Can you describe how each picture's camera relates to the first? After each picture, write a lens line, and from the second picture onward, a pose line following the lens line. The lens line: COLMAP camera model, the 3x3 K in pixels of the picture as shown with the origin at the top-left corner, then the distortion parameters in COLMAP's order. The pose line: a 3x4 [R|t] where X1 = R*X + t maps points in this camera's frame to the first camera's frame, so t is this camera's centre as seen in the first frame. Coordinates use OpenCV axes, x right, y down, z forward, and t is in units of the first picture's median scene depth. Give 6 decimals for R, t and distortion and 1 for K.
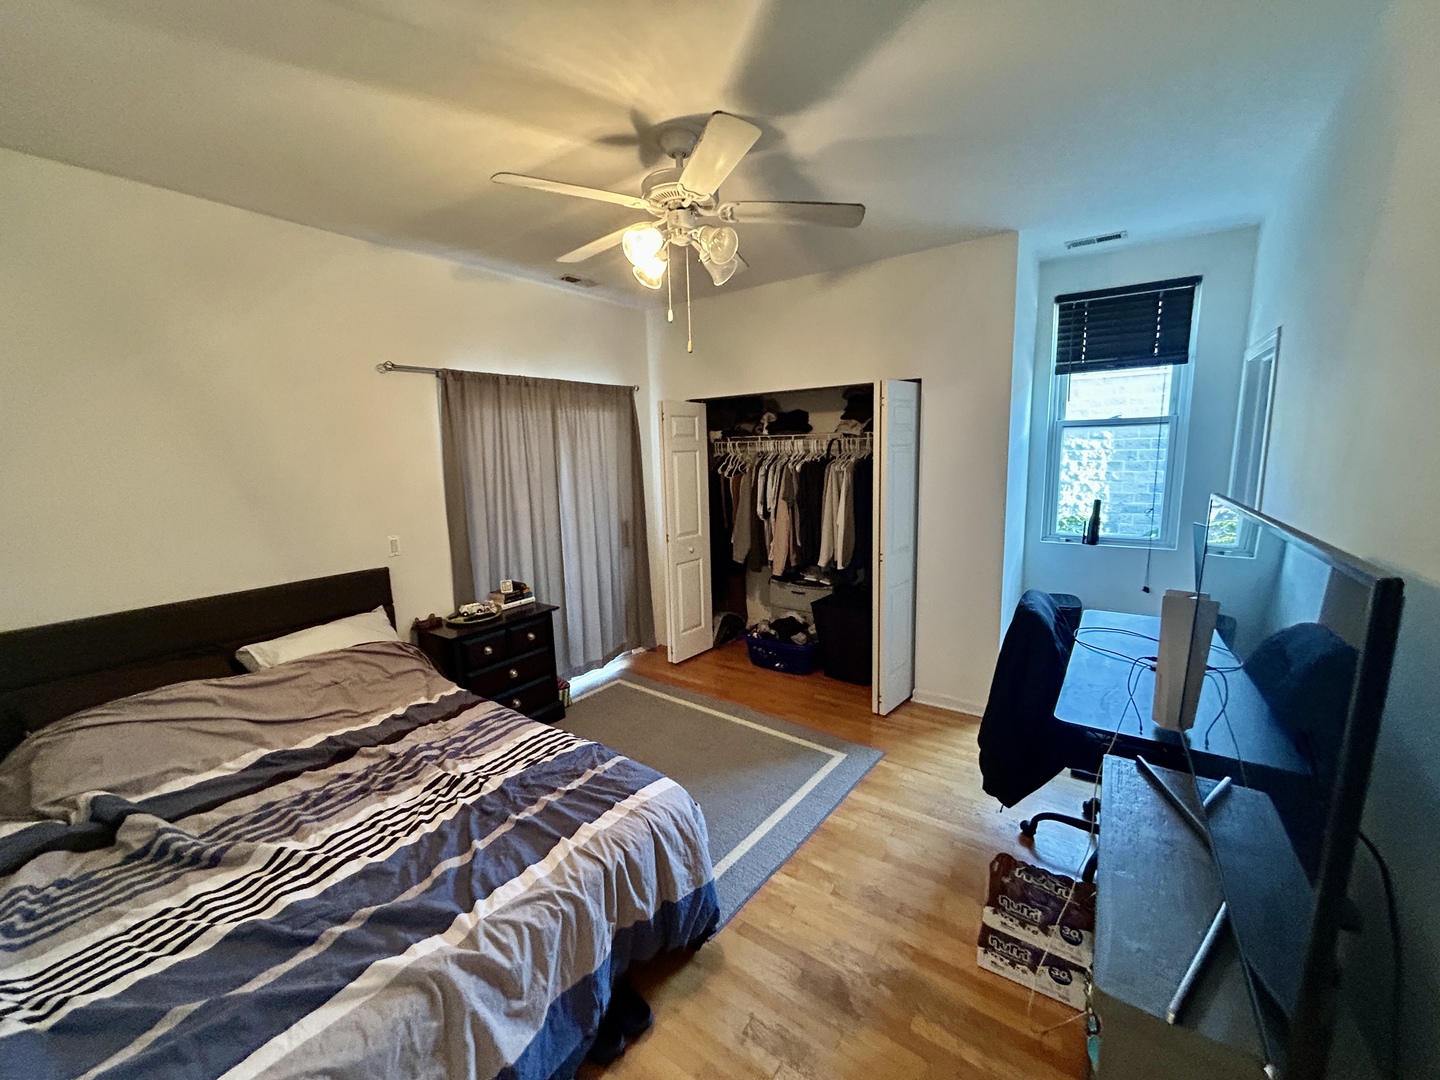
lens RADIAL K [[580.9, 0, 716.3], [0, 580.9, 538.4], [0, 0, 1]] dist [-0.000070, 0.000067]
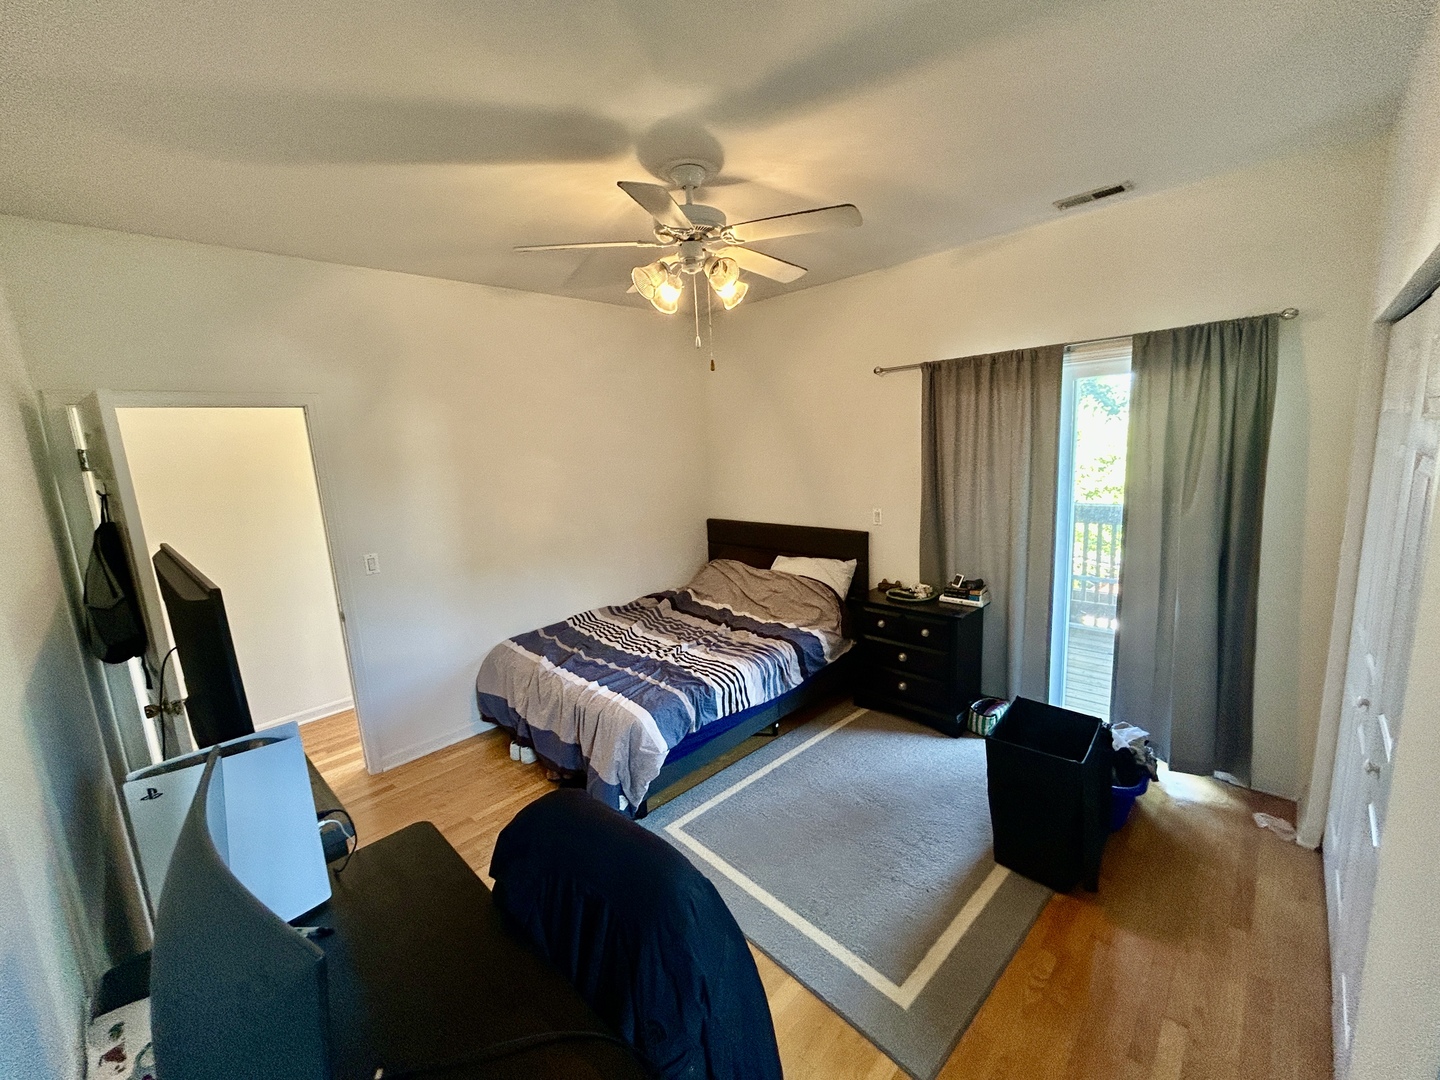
lens RADIAL K [[580.9, 0, 716.3], [0, 580.9, 538.4], [0, 0, 1]] dist [-0.000070, 0.000067]
pose [[-0.152677, 0.200673, -0.967688, 0.961766], [-0.097003, 0.971397, 0.216747, -0.241734], [0.983504, 0.126961, -0.128844, 1.124089]]
